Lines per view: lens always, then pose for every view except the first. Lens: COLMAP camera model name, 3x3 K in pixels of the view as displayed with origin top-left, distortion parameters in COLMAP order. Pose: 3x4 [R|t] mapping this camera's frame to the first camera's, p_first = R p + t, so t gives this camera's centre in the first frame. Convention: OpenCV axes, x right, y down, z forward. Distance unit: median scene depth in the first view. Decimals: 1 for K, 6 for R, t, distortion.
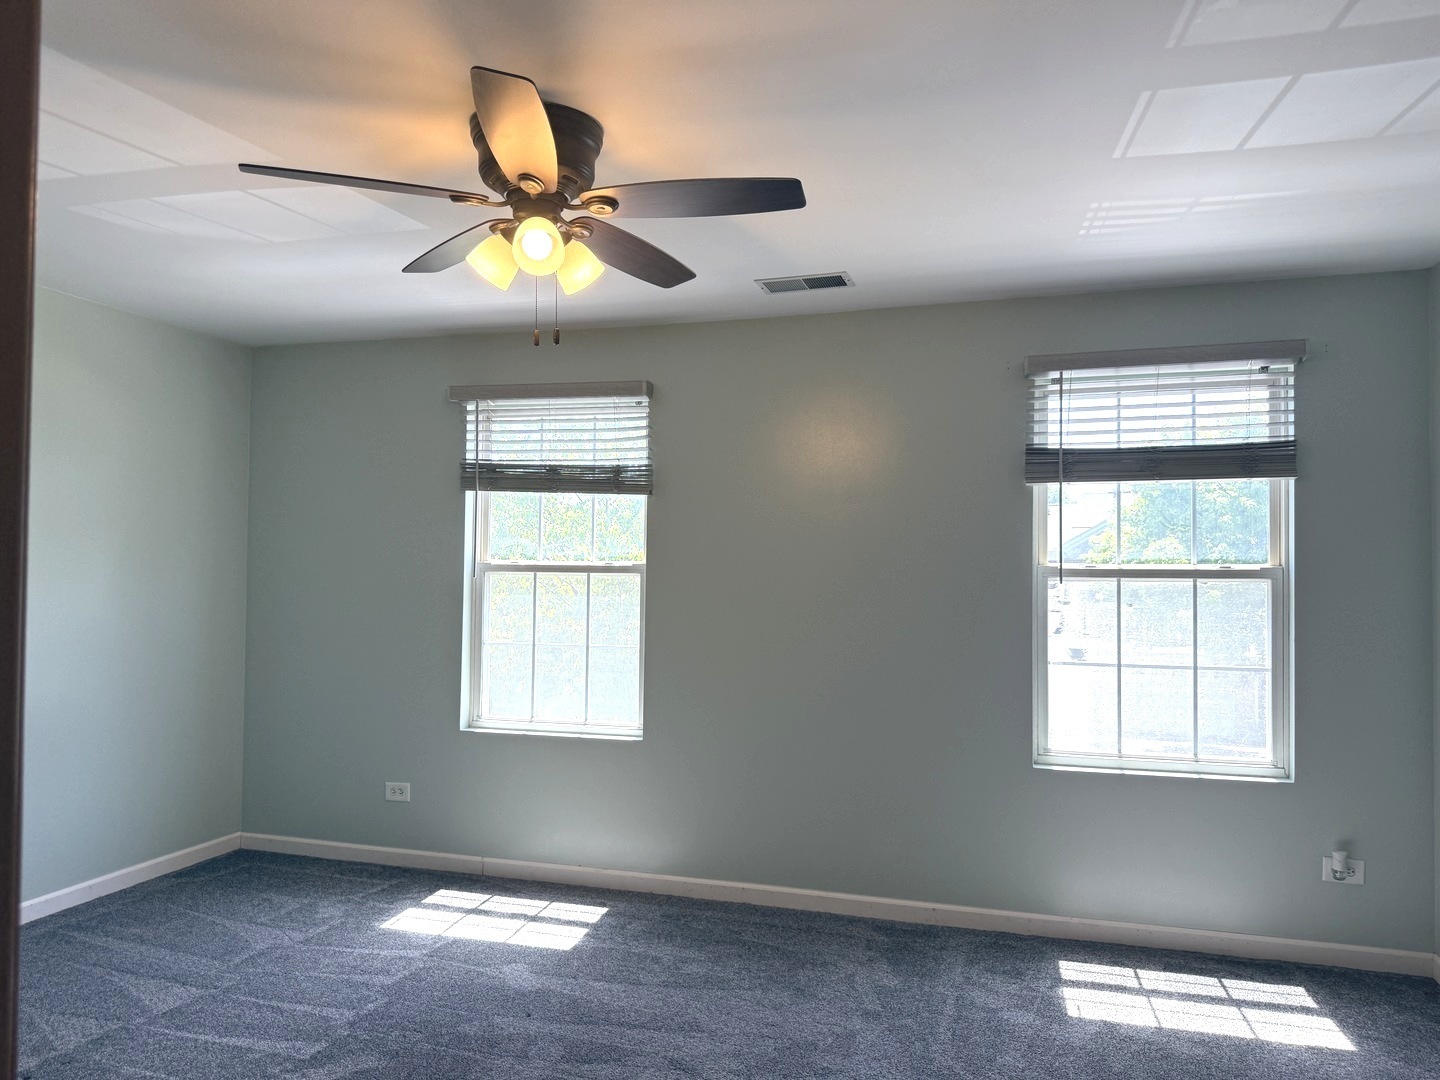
lens RADIAL K [[1016.0, 0, 715.7], [0, 1016.0, 547.0], [0, 0, 1]] dist [0.047242, -0.061578]
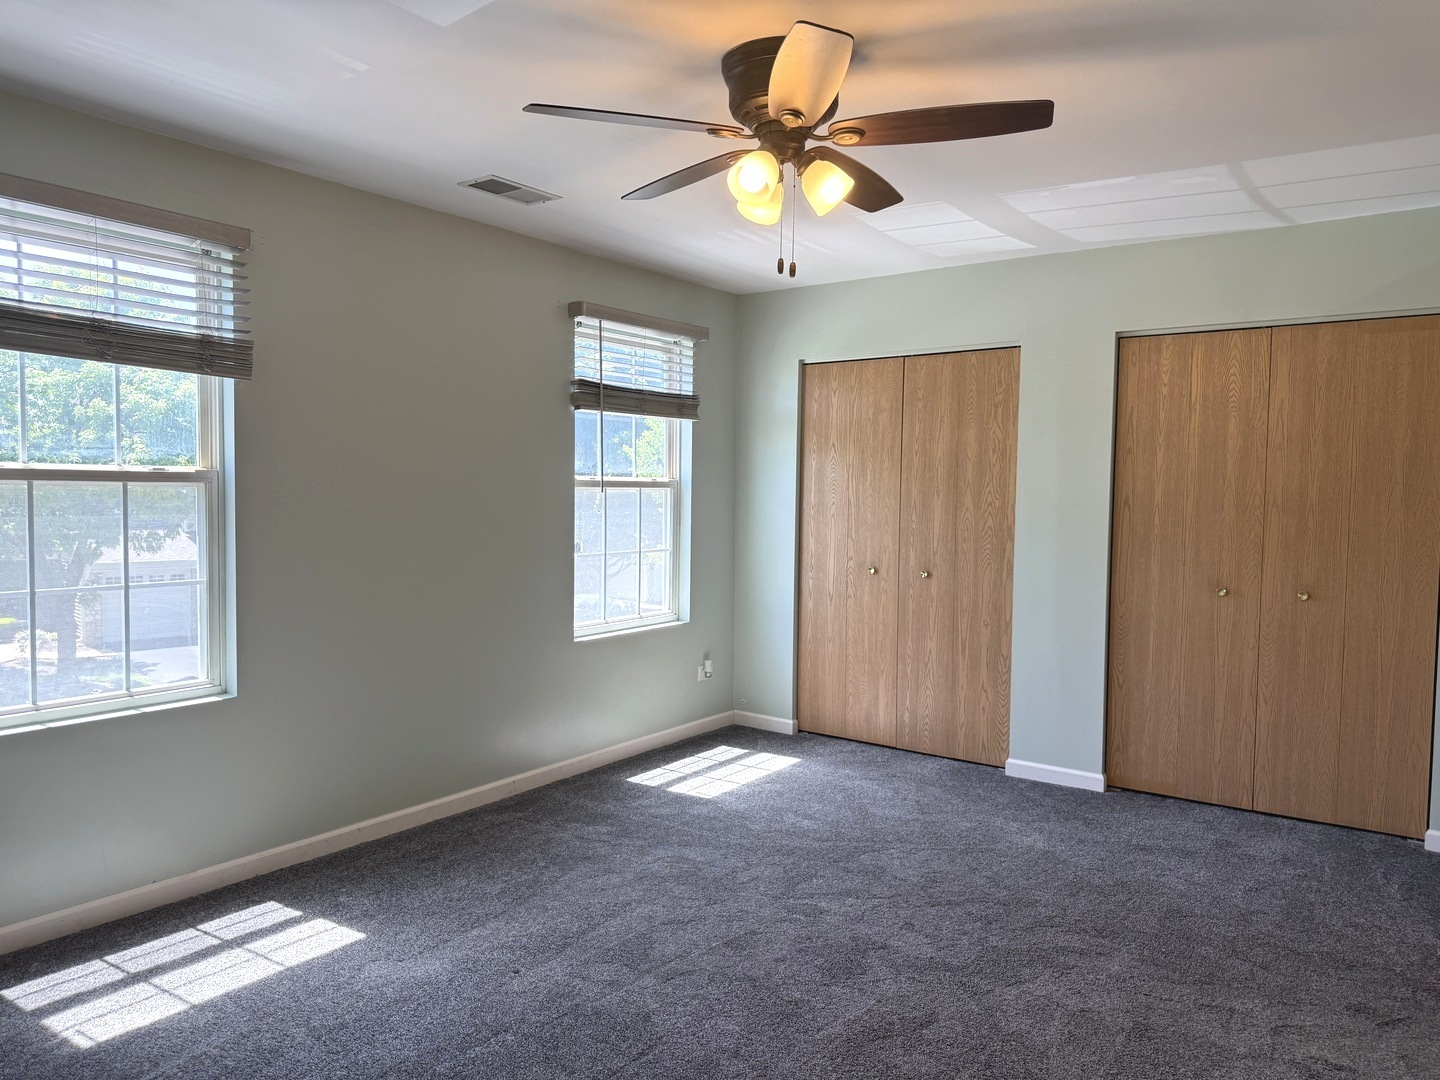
lens RADIAL K [[1016.0, 0, 715.7], [0, 1016.0, 547.0], [0, 0, 1]] dist [0.047242, -0.061578]
pose [[0.367559, -0.074953, 0.926975, -0.760297], [-0.019911, 0.995884, 0.088420, -0.010500], [-0.929787, -0.050956, 0.364554, 0.405862]]
